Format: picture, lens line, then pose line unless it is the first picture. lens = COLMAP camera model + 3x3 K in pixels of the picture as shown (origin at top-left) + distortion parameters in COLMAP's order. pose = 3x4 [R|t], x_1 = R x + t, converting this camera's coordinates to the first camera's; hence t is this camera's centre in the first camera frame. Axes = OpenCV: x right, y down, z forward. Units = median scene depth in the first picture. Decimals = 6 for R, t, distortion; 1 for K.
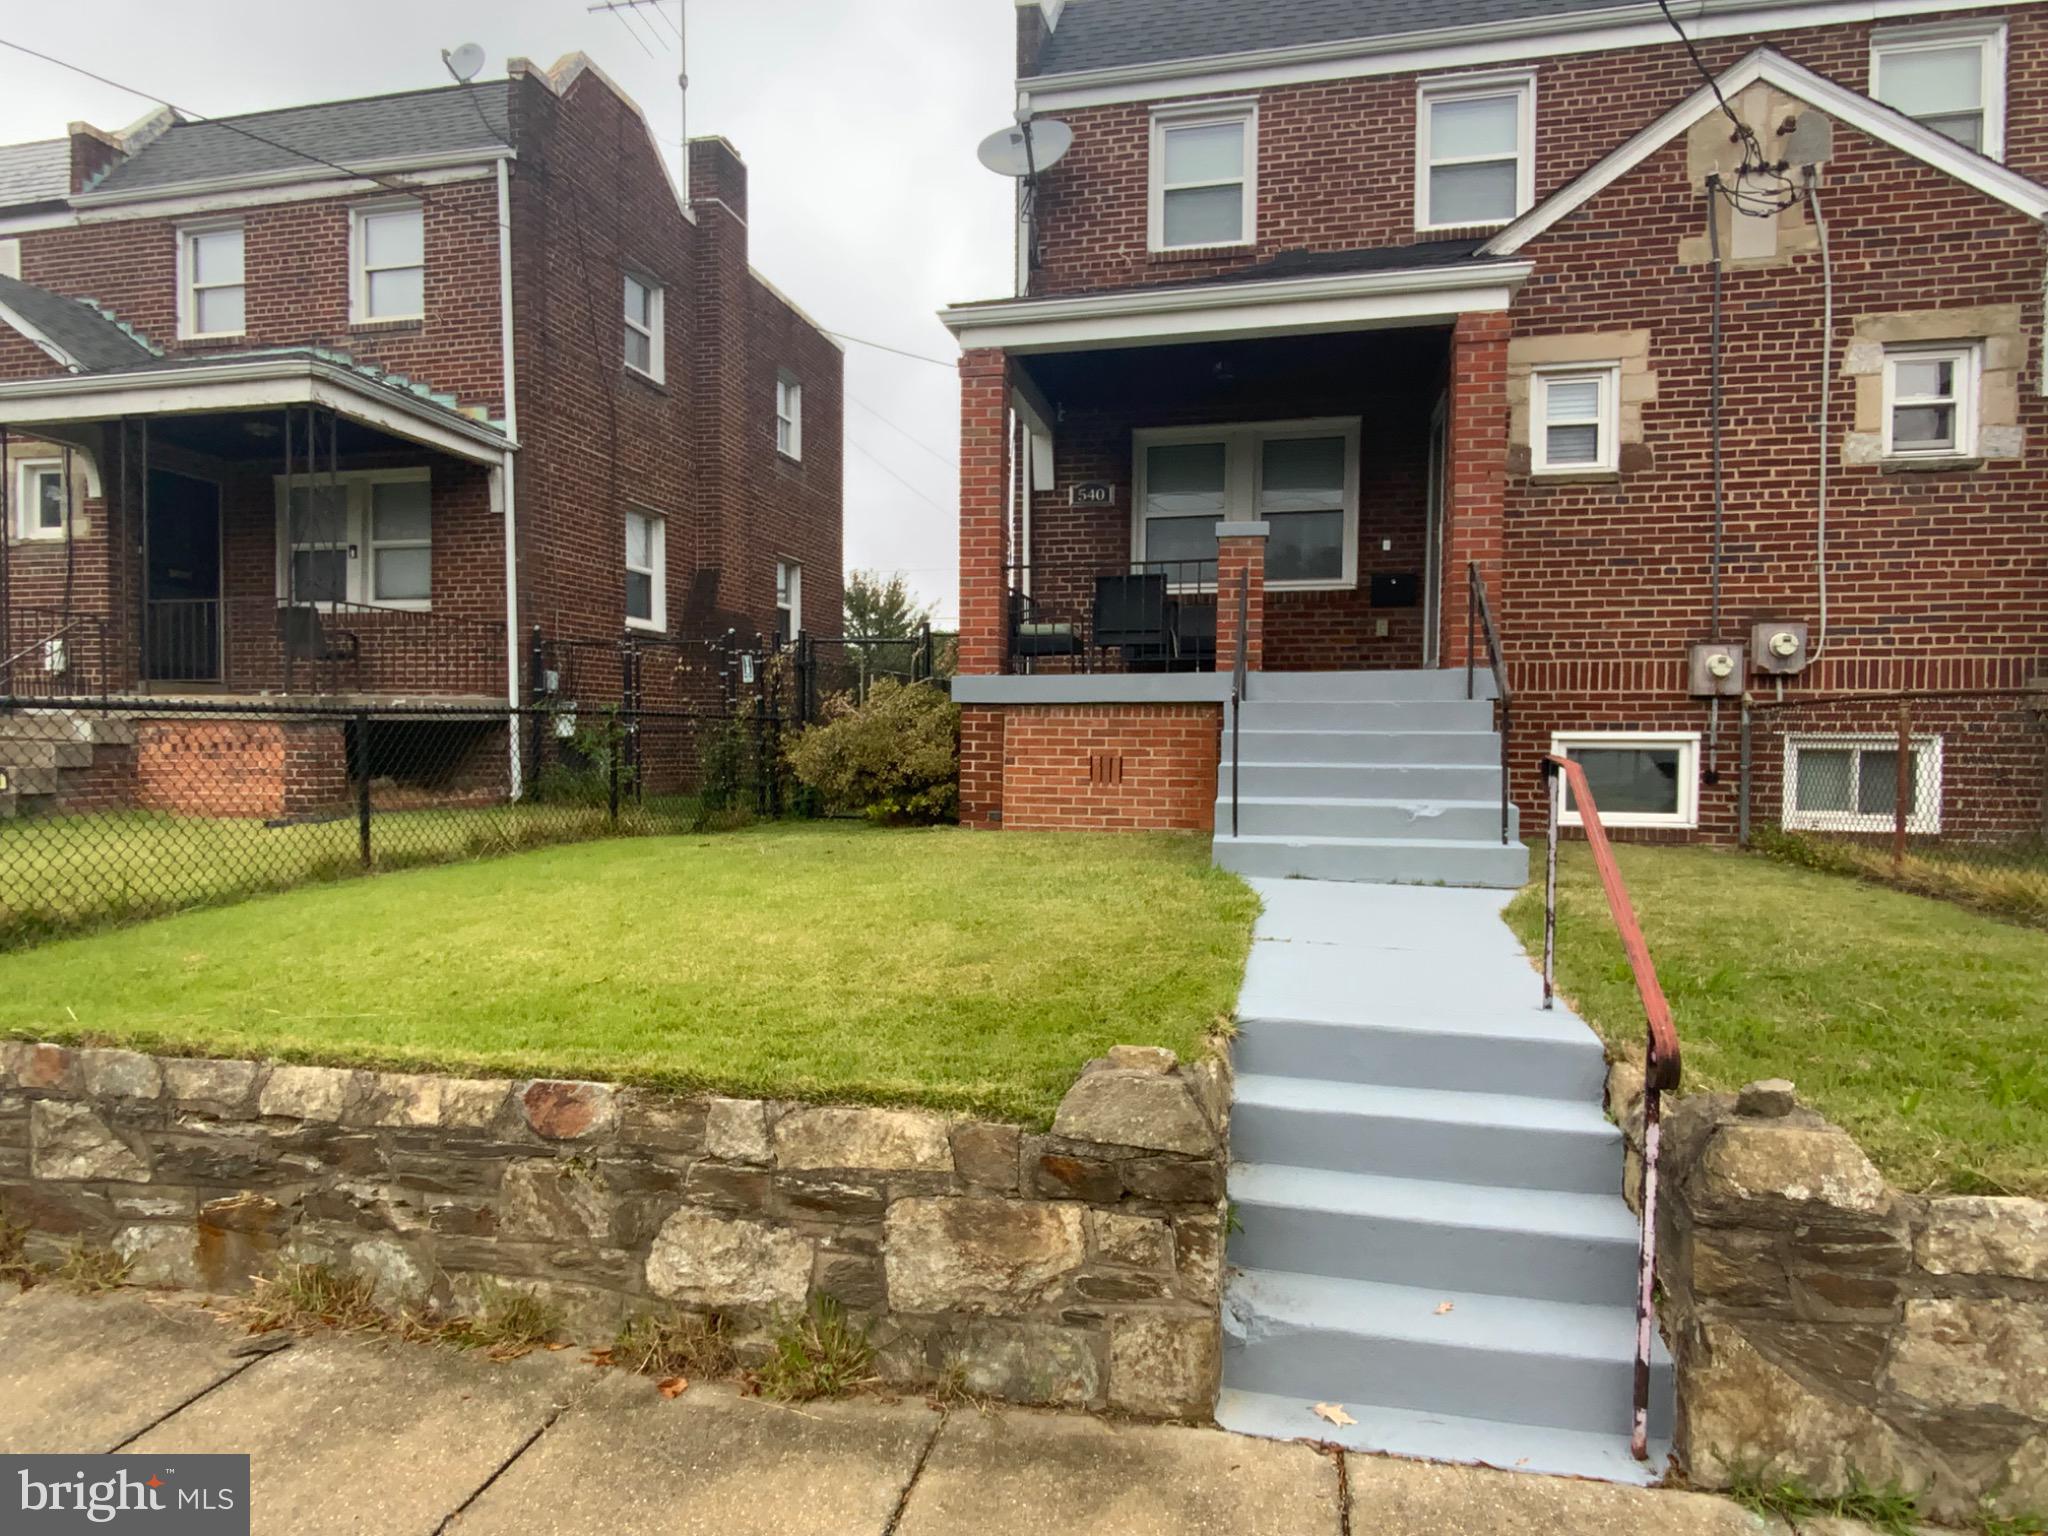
lens RADIAL K [[1222.8, 0, 1030.1], [0, 1222.8, 871.1], [0, 0, 1]] dist [-0.002376, -0.004042]
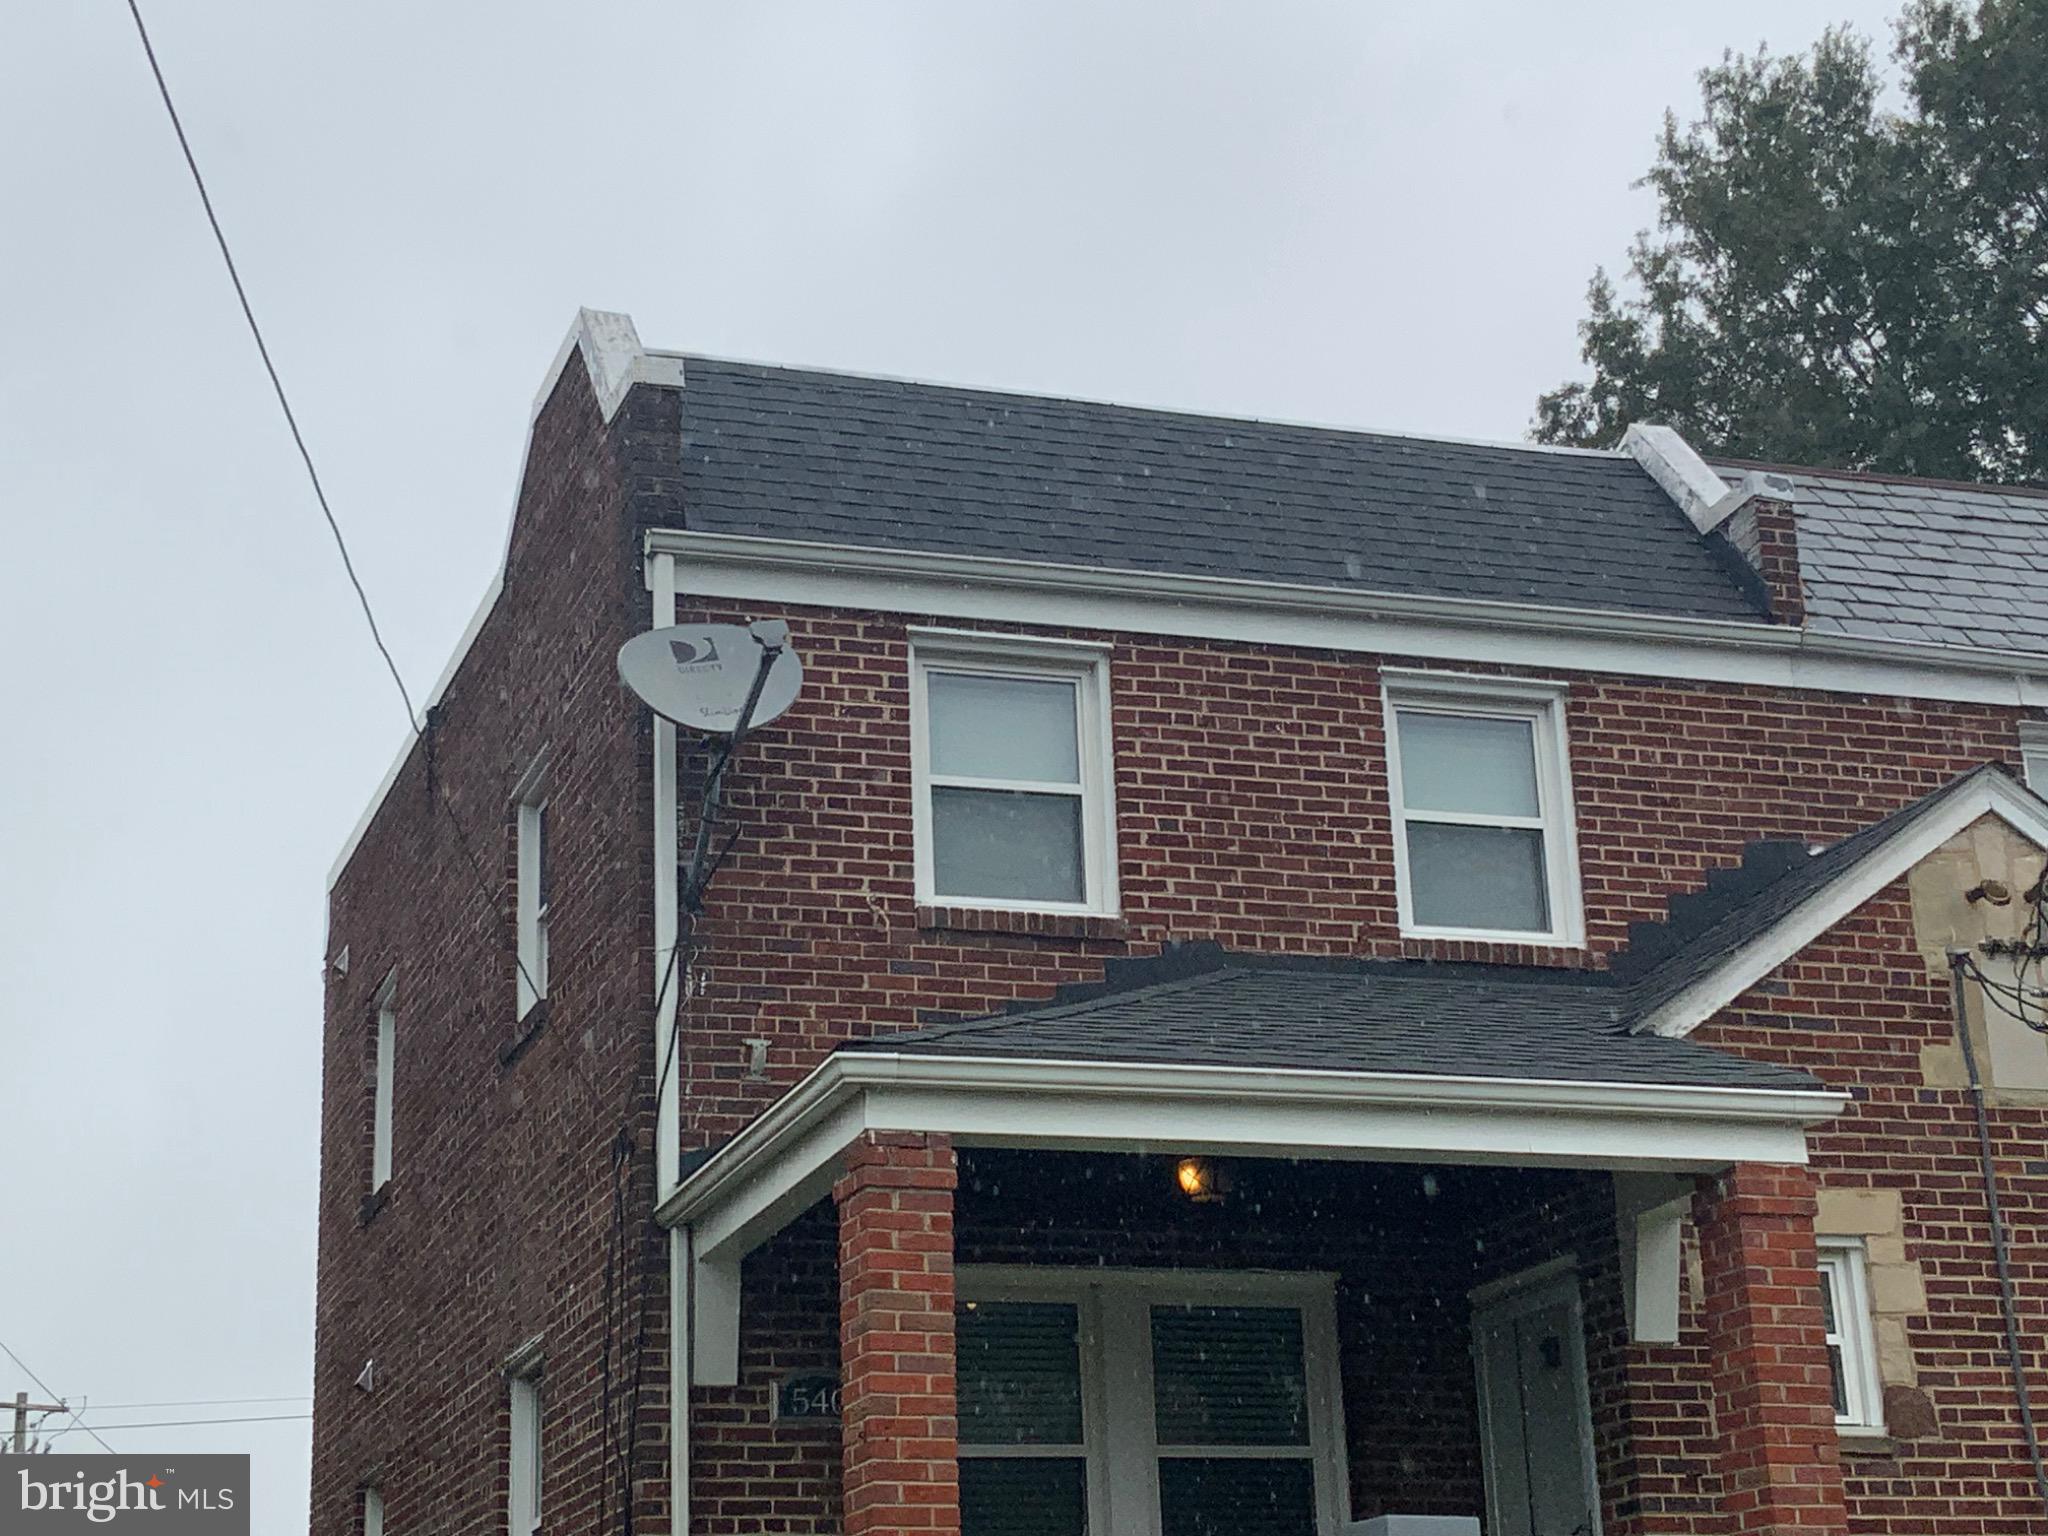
lens RADIAL K [[3922.7, 0, 1024.0], [0, 3922.7, 768.0], [0, 0, 1]] dist [-0.026811, -0.056236]
pose [[0.843631, 0.131350, 0.520609, -0.788287], [0.086914, 0.923420, -0.373821, 0.014642], [-0.529842, 0.360615, 0.767609, -0.236757]]
